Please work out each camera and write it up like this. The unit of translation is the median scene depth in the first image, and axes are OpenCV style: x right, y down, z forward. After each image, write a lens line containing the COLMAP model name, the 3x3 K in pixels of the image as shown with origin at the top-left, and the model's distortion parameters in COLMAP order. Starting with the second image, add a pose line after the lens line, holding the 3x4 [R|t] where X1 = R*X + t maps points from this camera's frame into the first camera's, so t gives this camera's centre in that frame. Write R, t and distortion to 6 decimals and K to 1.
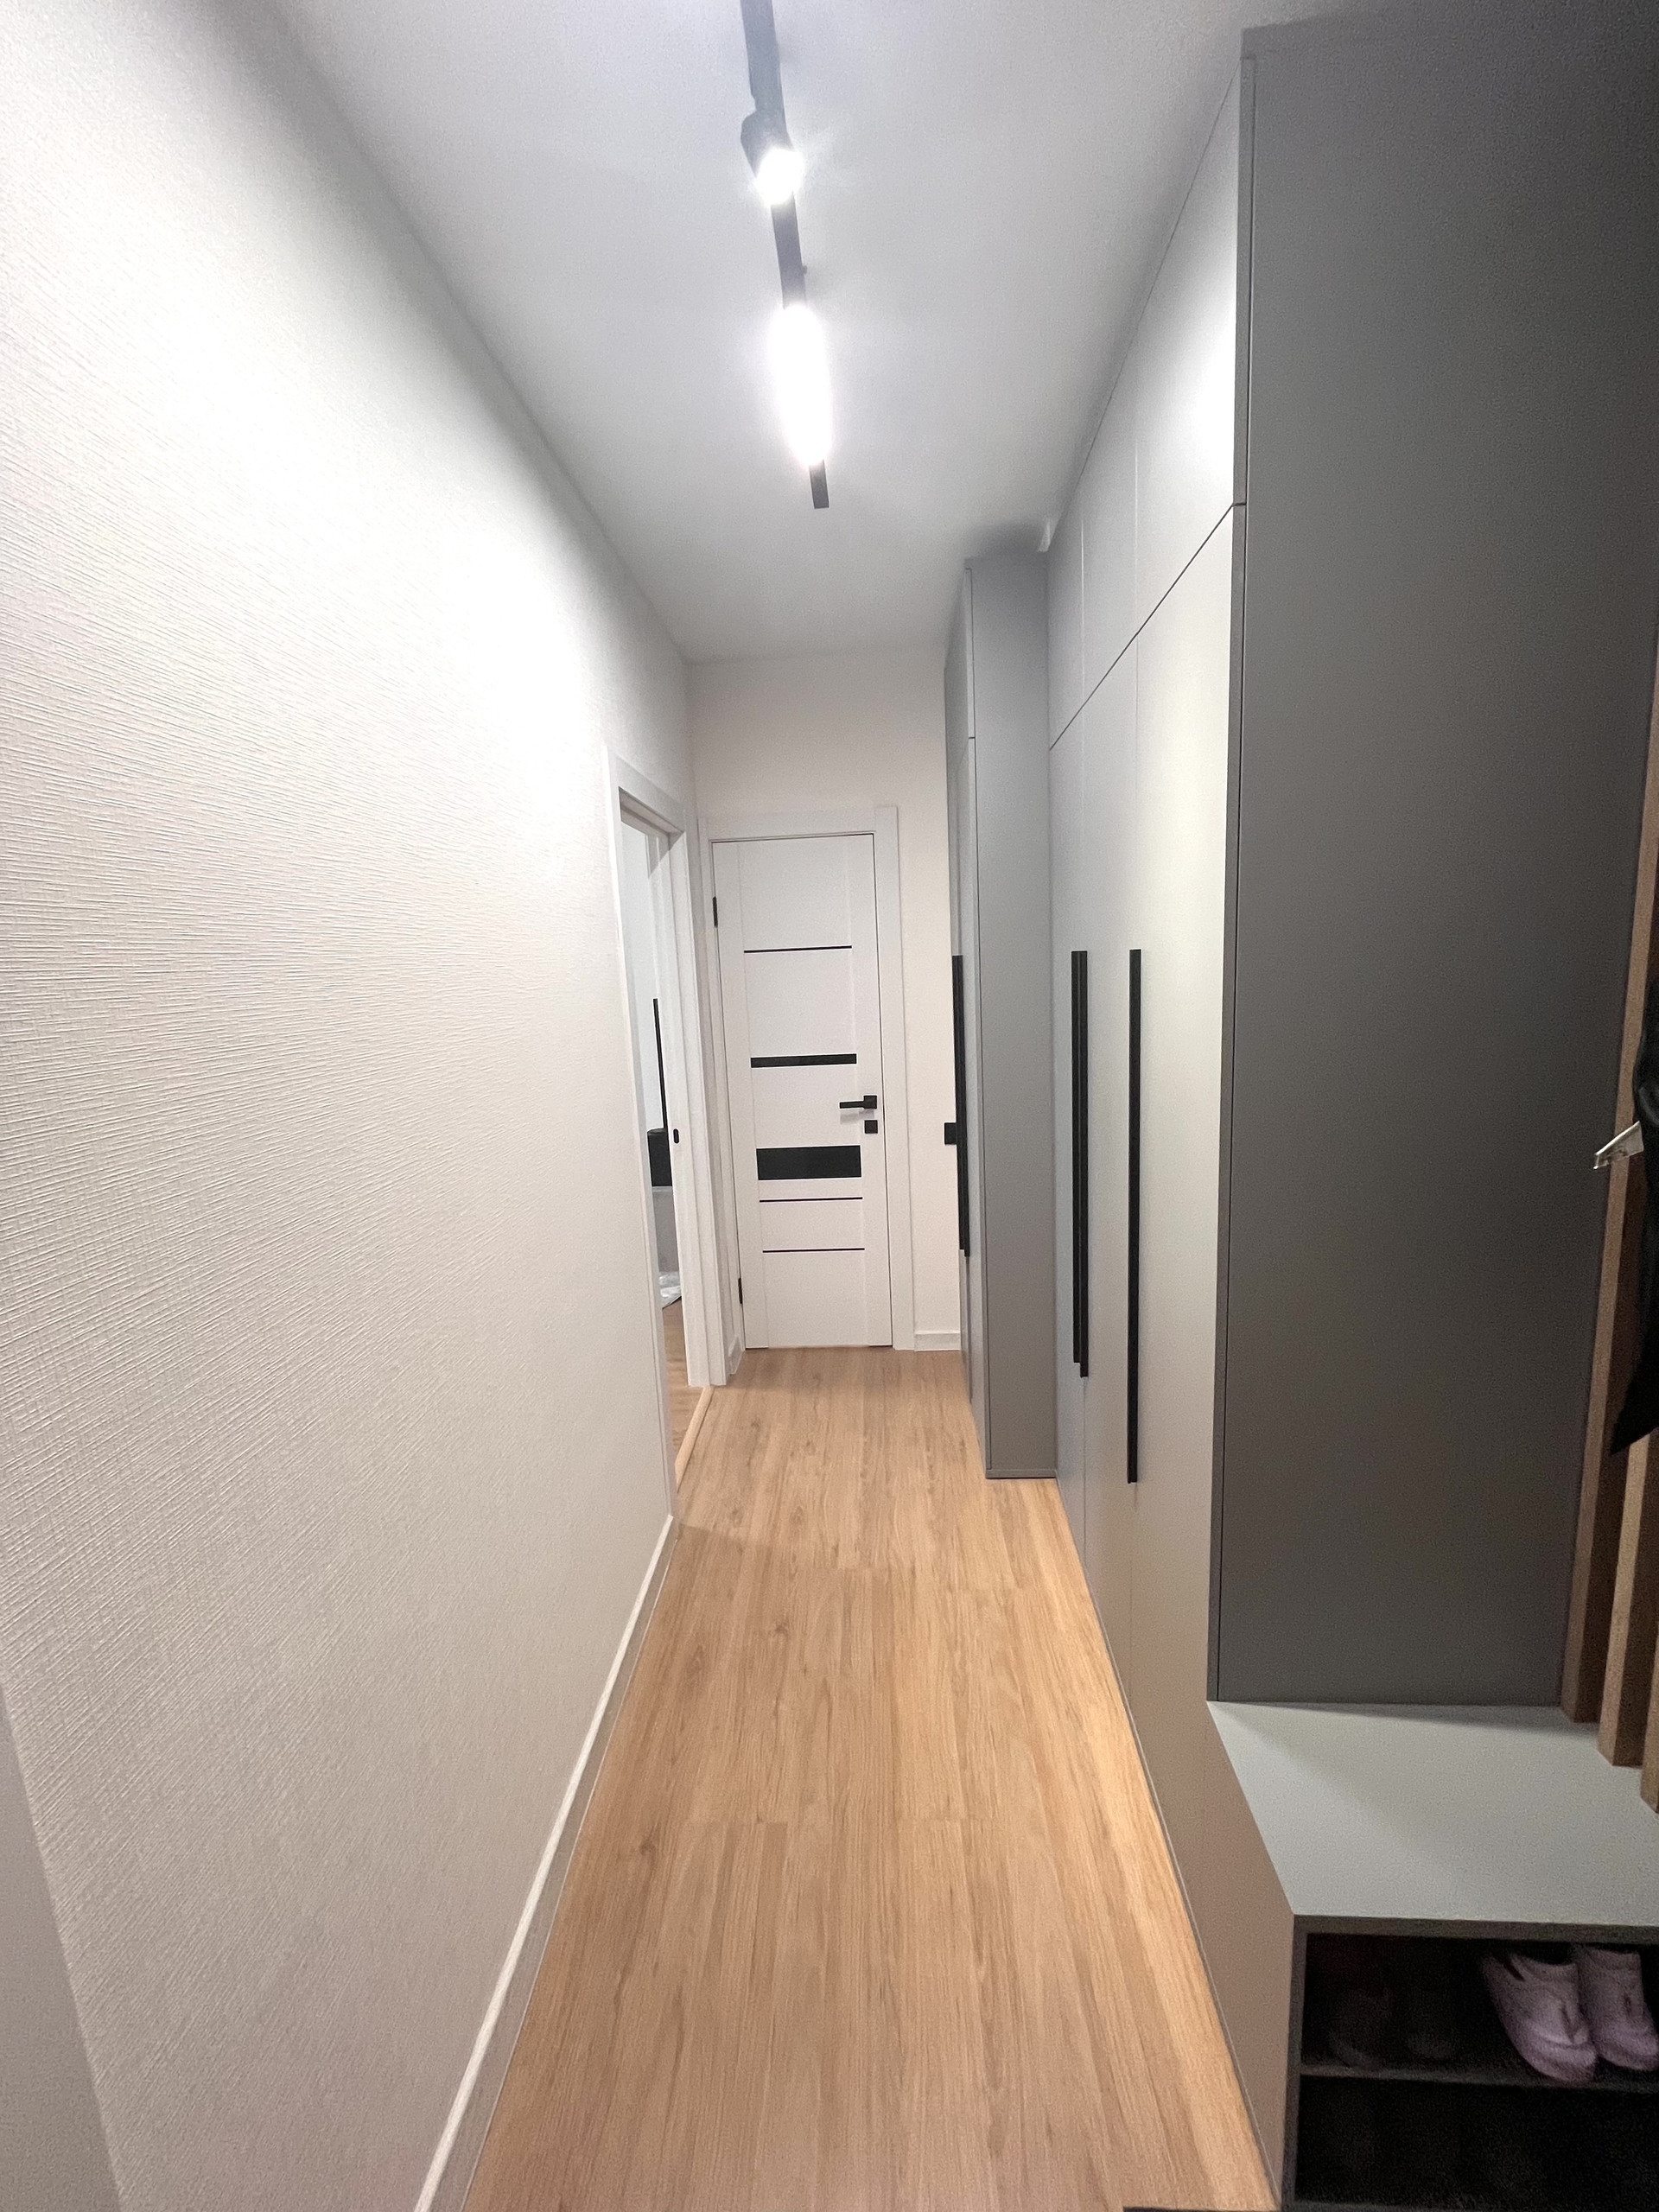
lens RADIAL K [[890.2, 0, 828.9], [0, 890.2, 1107.4], [0, 0, 1]] dist [-0.003543, 0.000403]
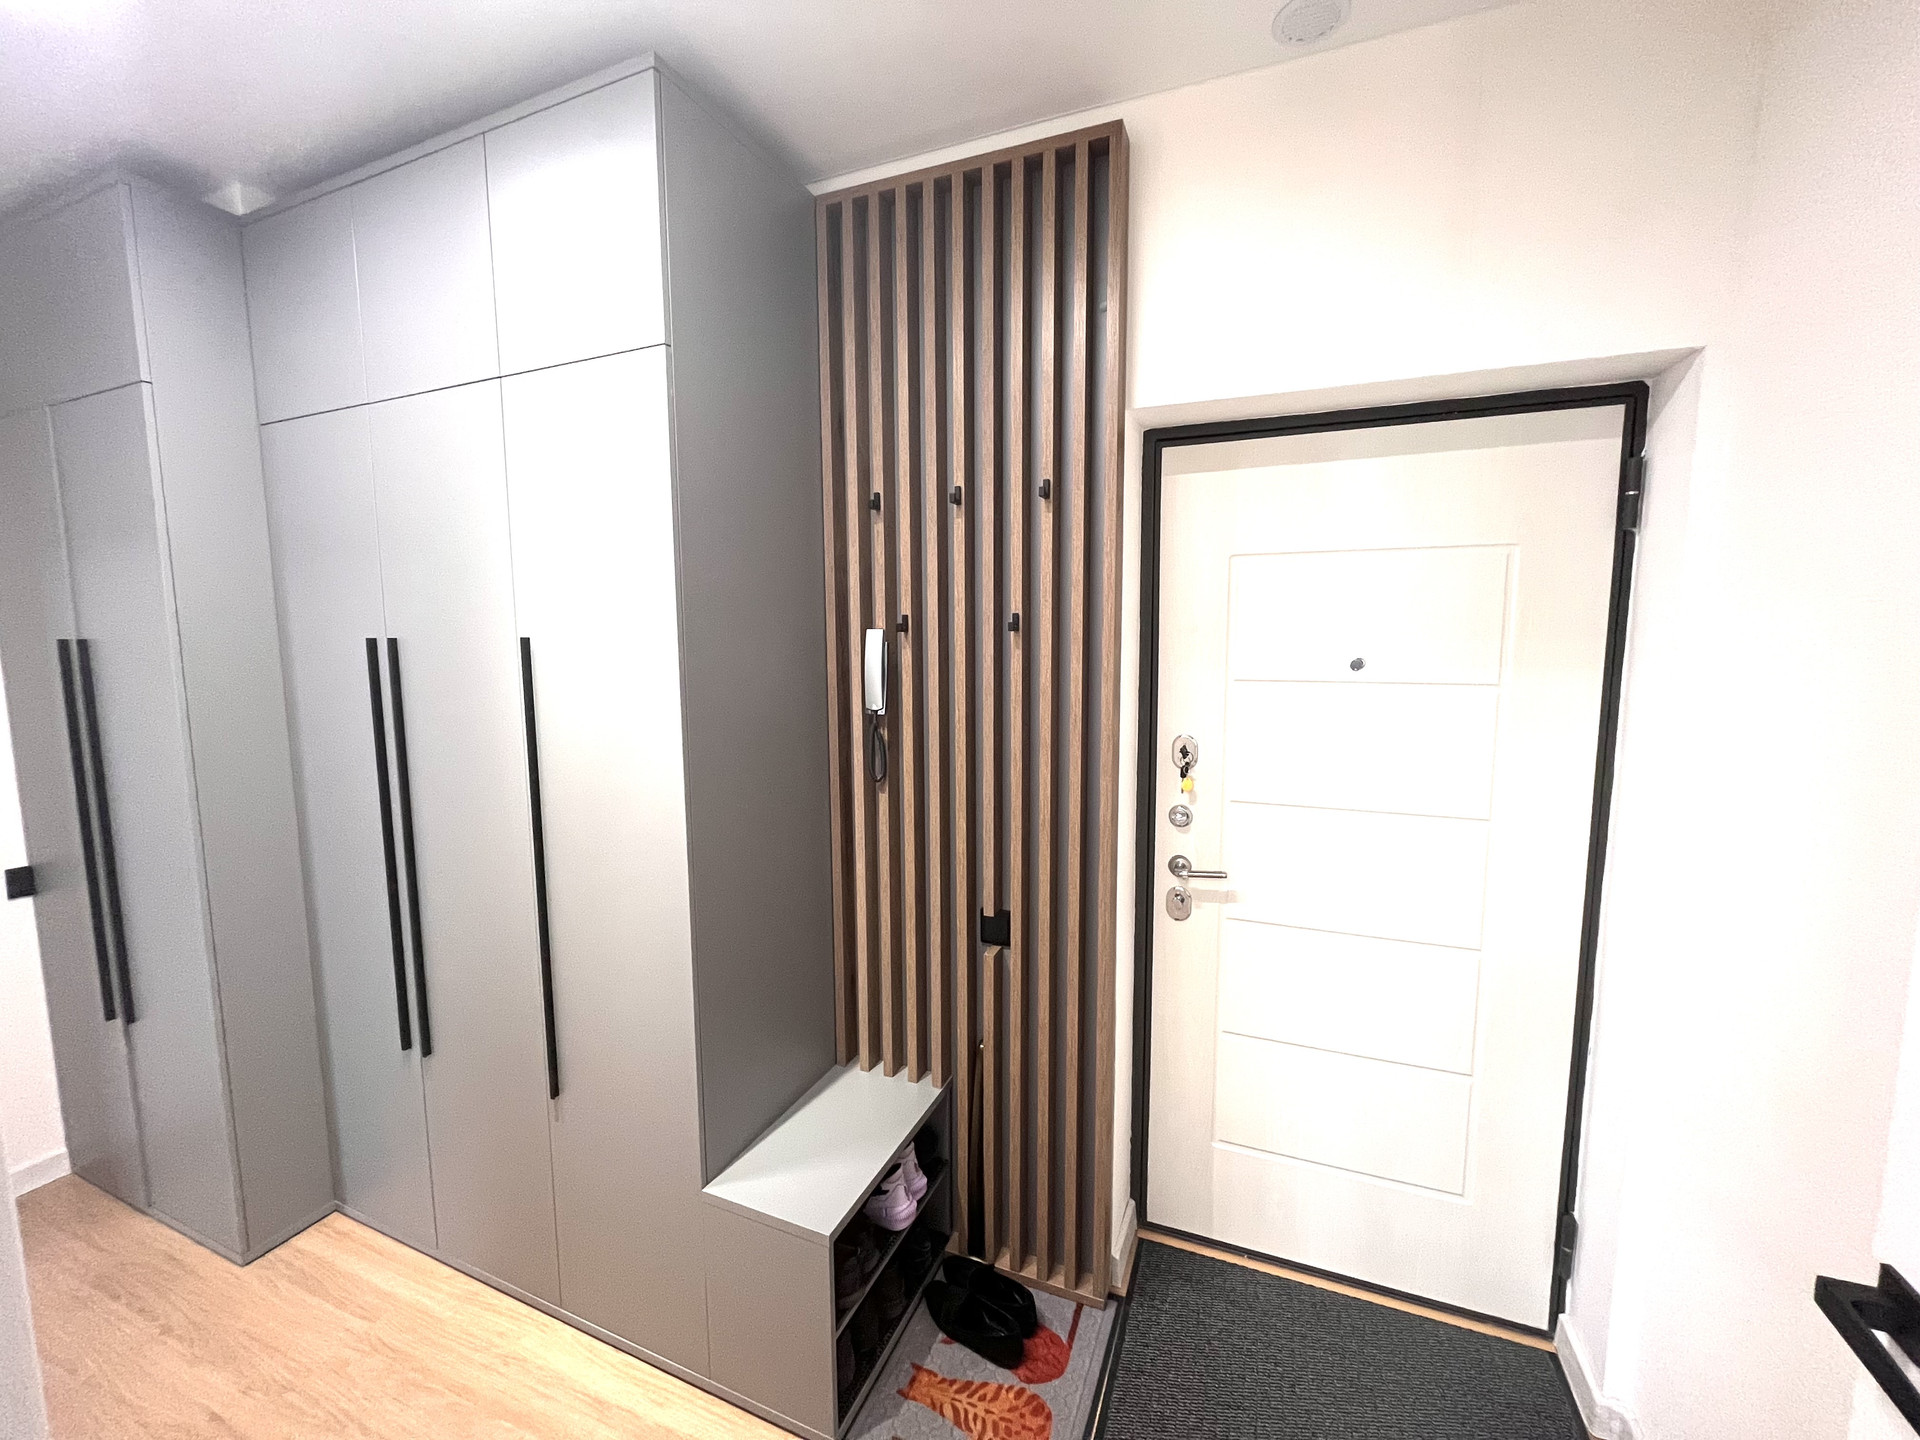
lens RADIAL K [[772.7, 0, 959.3], [0, 772.7, 716.9], [0, 0, 1]] dist [-0.003543, 0.000403]
pose [[0.328078, -0.054018, 0.943105, -0.410645], [0.143741, 0.989593, 0.006678, 0.004191], [-0.933651, 0.133372, 0.332428, 0.118965]]
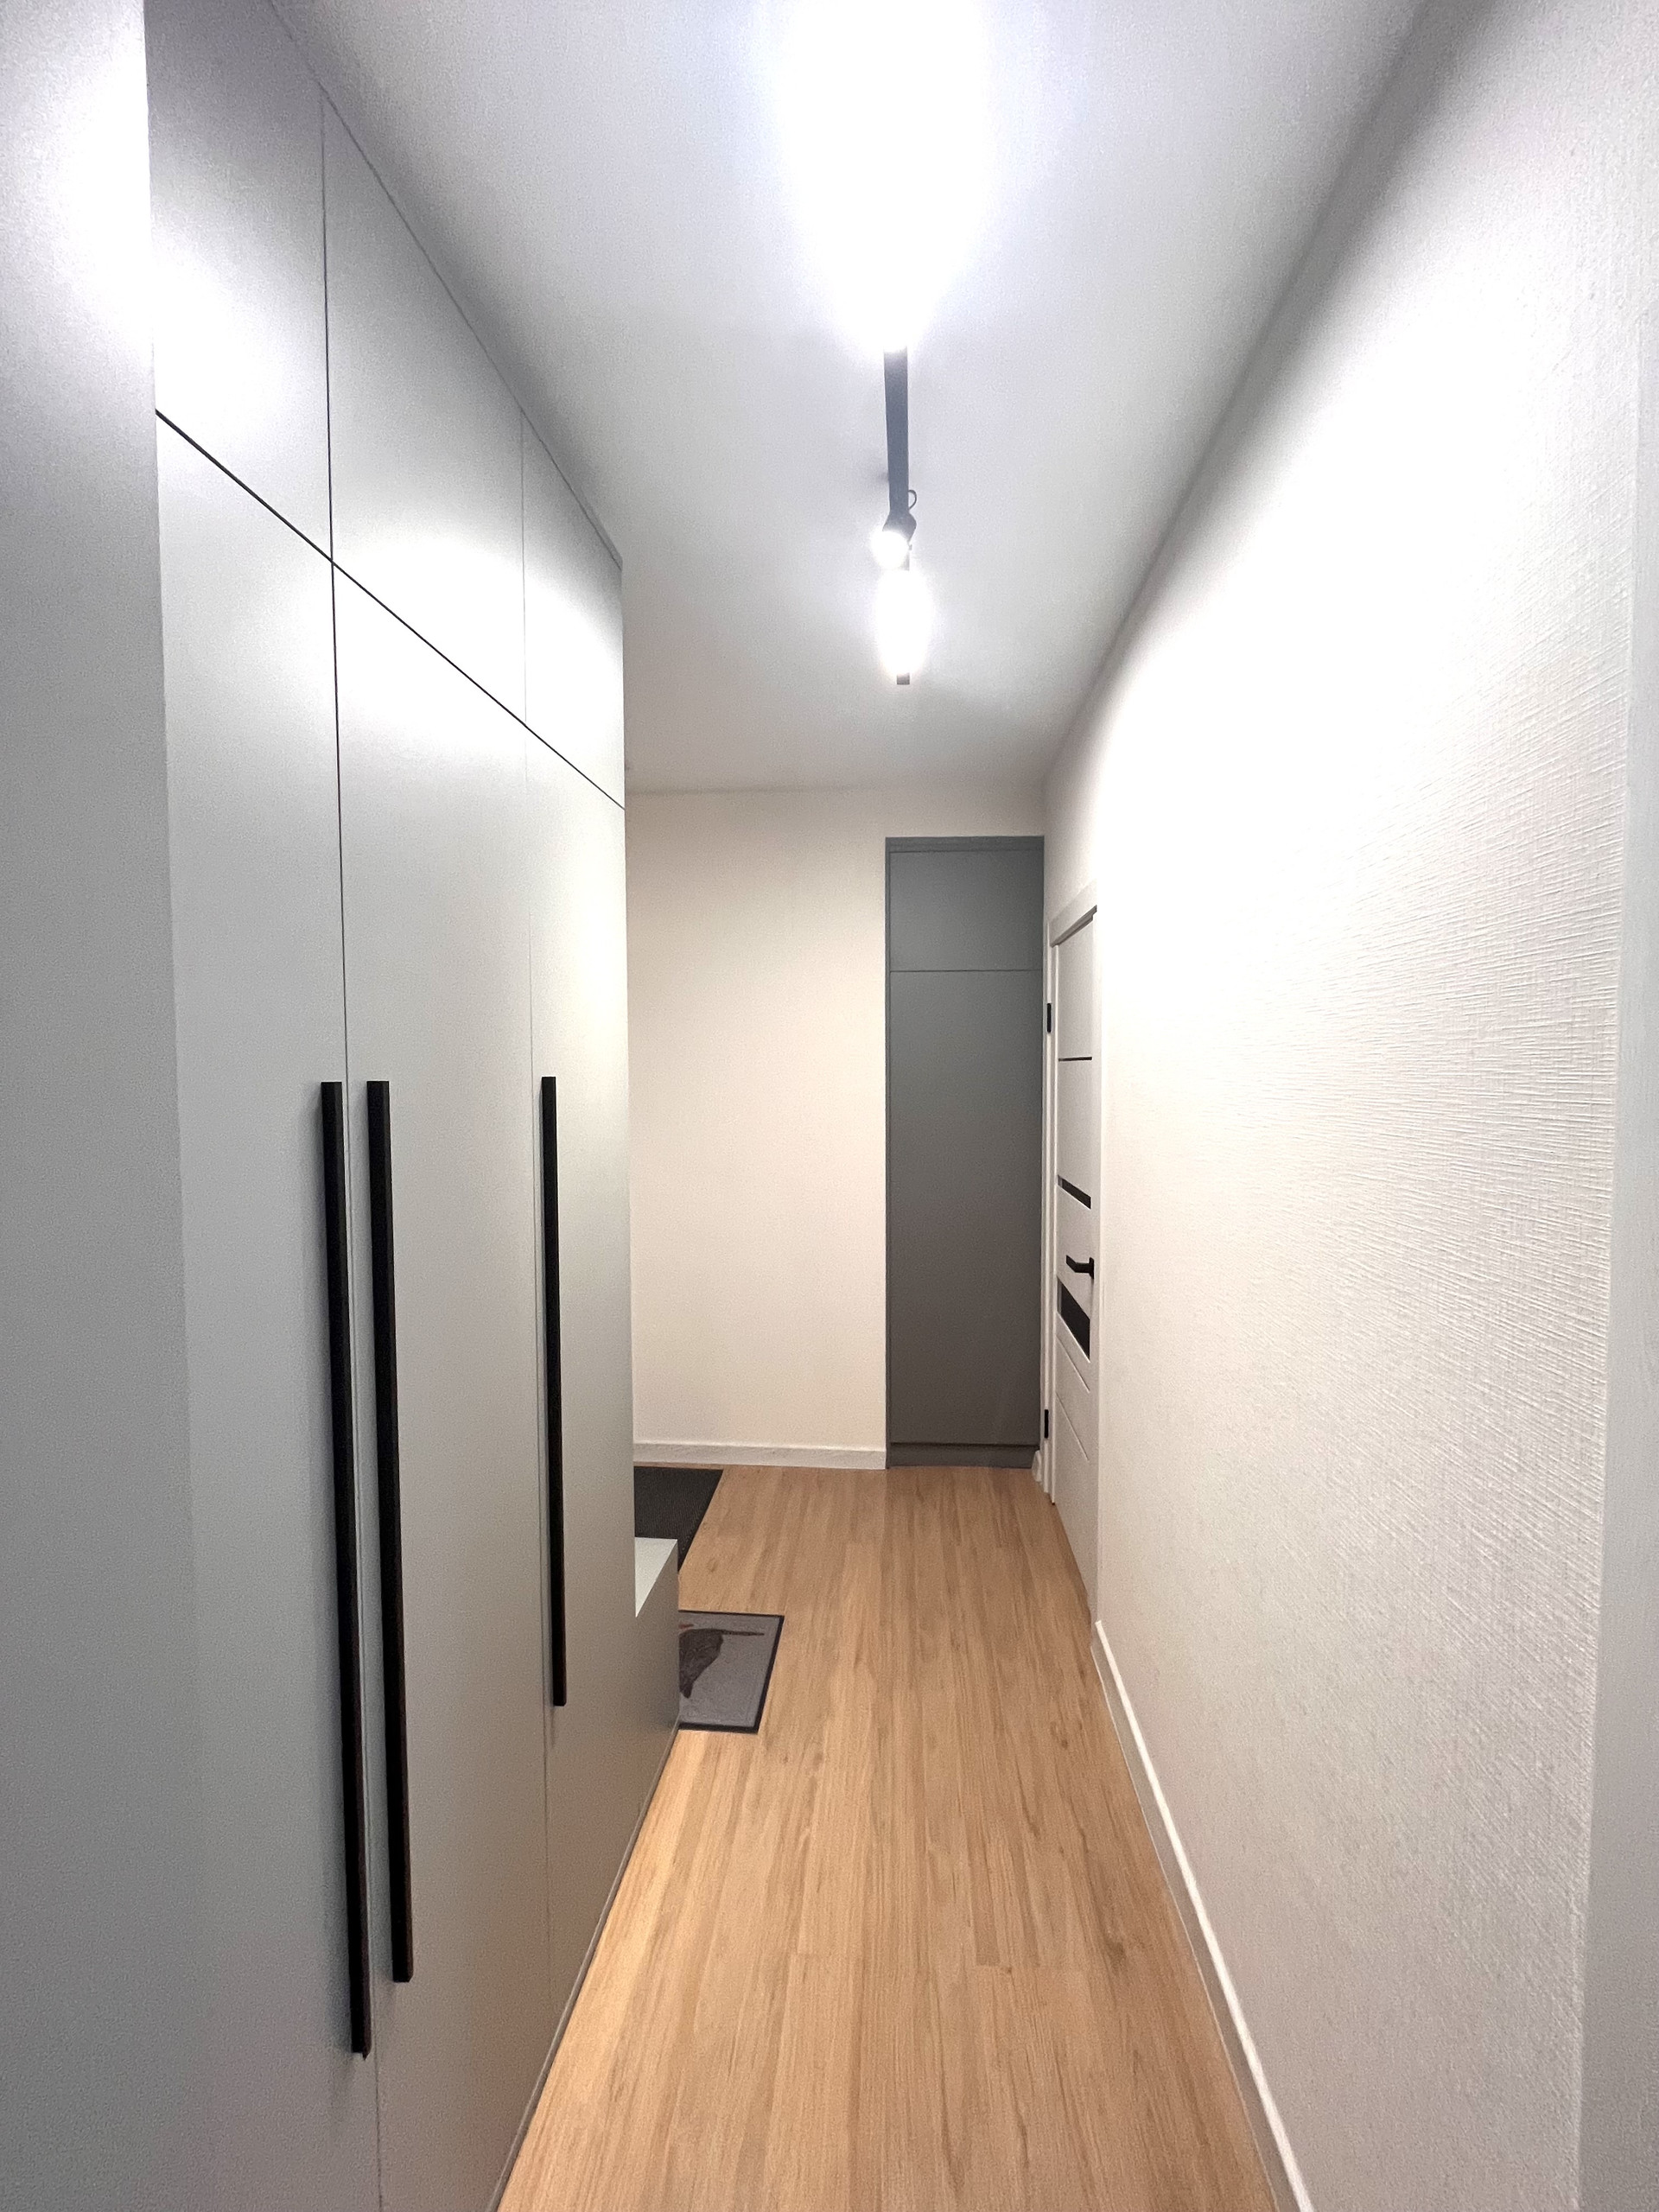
lens RADIAL K [[890.2, 0, 828.6], [0, 890.2, 1106.2], [0, 0, 1]] dist [-0.003543, 0.000403]
pose [[-0.998000, 0.050910, 0.037474, 0.029893], [0.057449, 0.977778, 0.201617, -0.291732], [-0.026377, 0.203366, -0.978747, 1.744801]]
